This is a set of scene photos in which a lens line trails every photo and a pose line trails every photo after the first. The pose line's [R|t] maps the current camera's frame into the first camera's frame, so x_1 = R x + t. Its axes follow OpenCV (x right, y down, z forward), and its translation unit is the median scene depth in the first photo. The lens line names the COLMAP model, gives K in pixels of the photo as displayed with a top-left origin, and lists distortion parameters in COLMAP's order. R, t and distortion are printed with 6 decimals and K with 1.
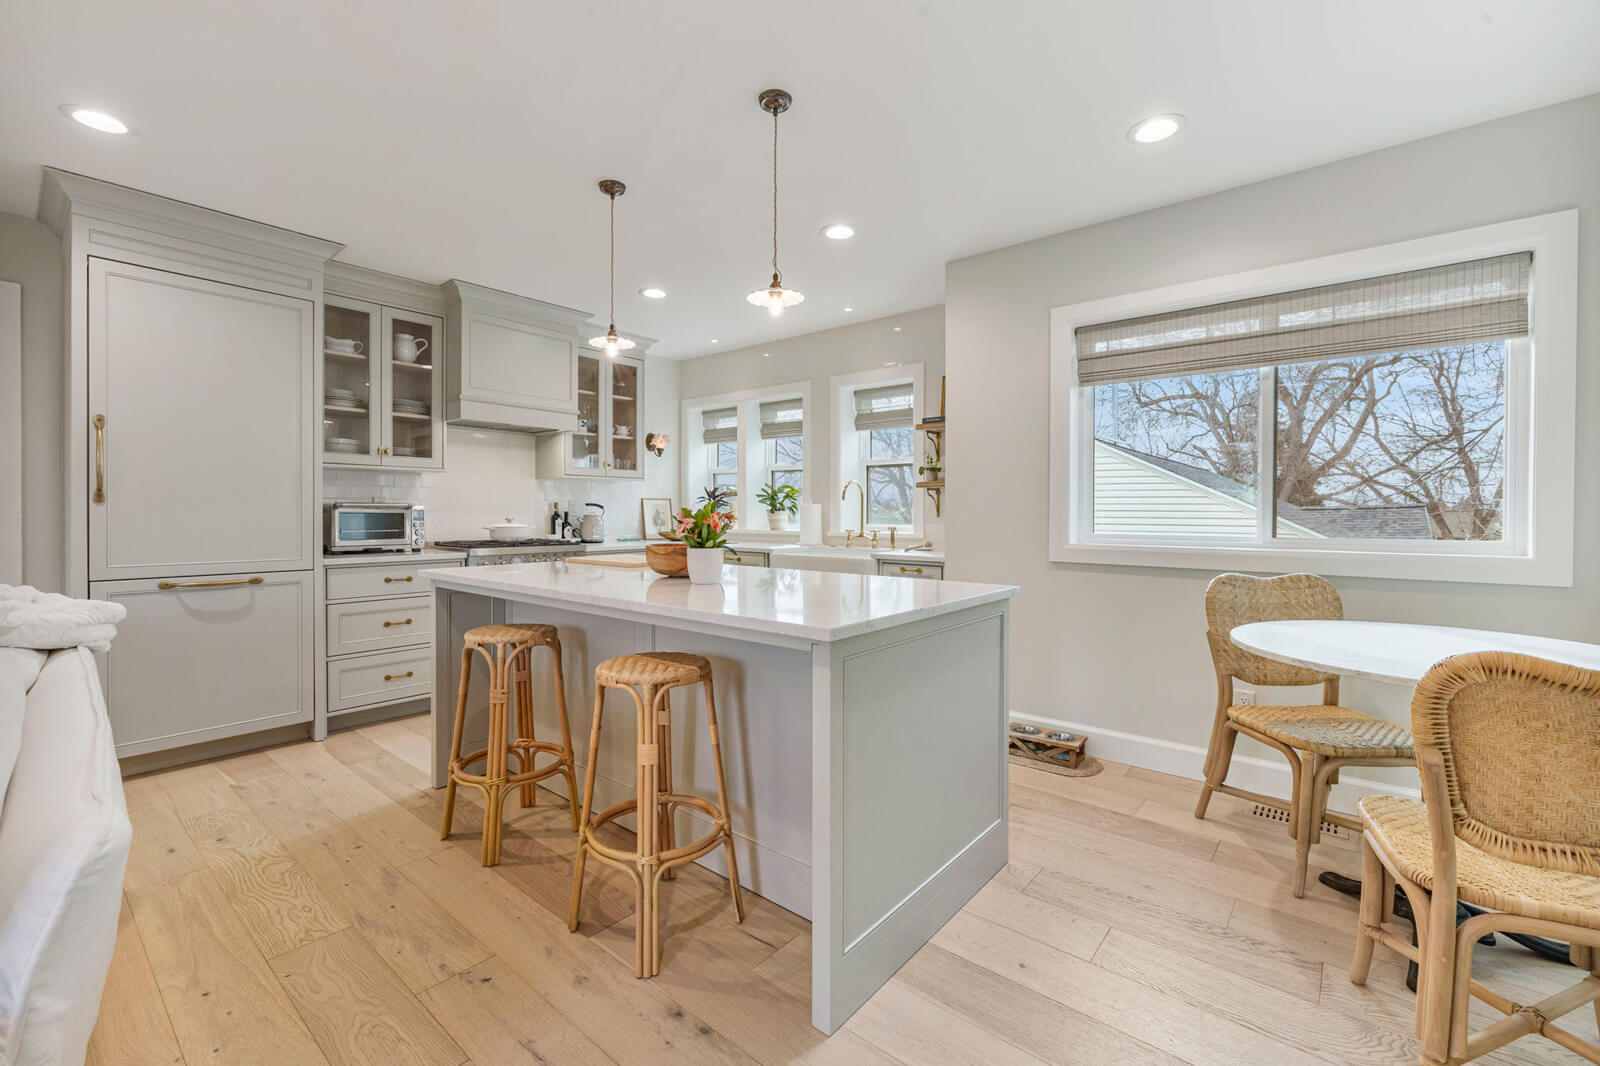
lens RADIAL K [[668.9, 0, 804.4], [0, 668.9, 517.7], [0, 0, 1]] dist [0.001276, -0.000487]
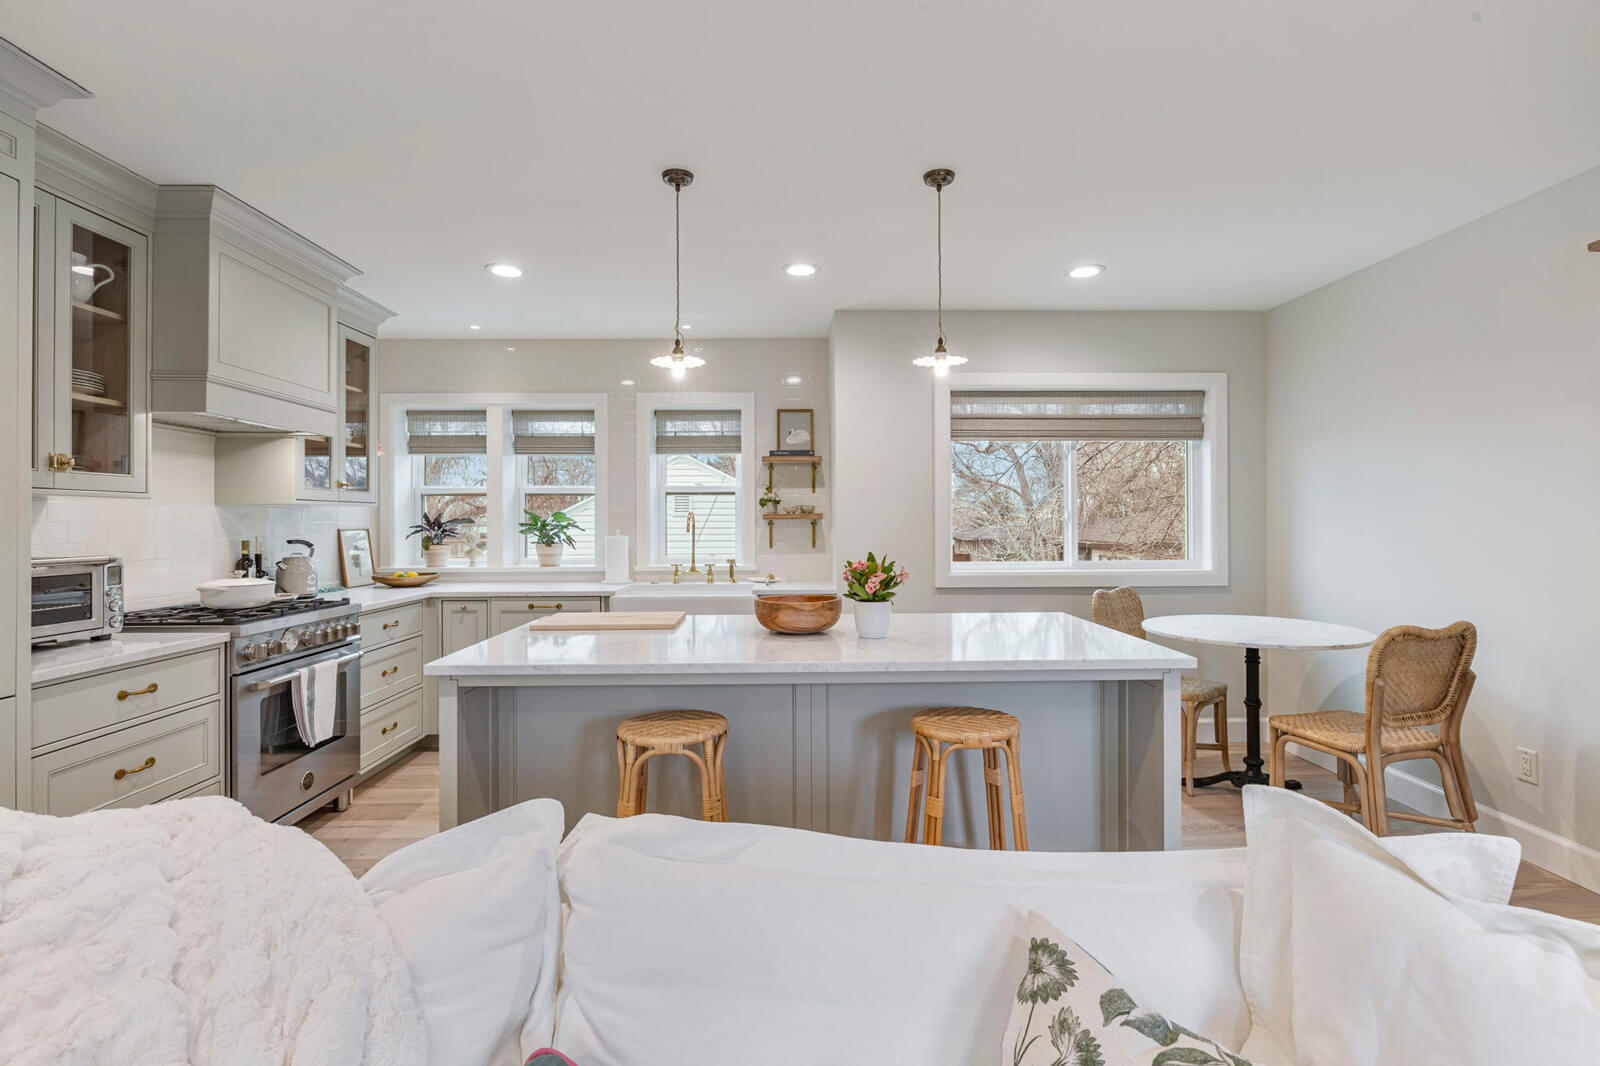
lens RADIAL K [[735.4, 0, 804.1], [0, 735.4, 516.7], [0, 0, 1]] dist [-0.002370, -0.000564]
pose [[0.758419, -0.001608, 0.651765, -0.614435], [0.012344, 0.999853, -0.011897, -0.043856], [-0.651650, 0.017068, 0.758327, 0.163347]]
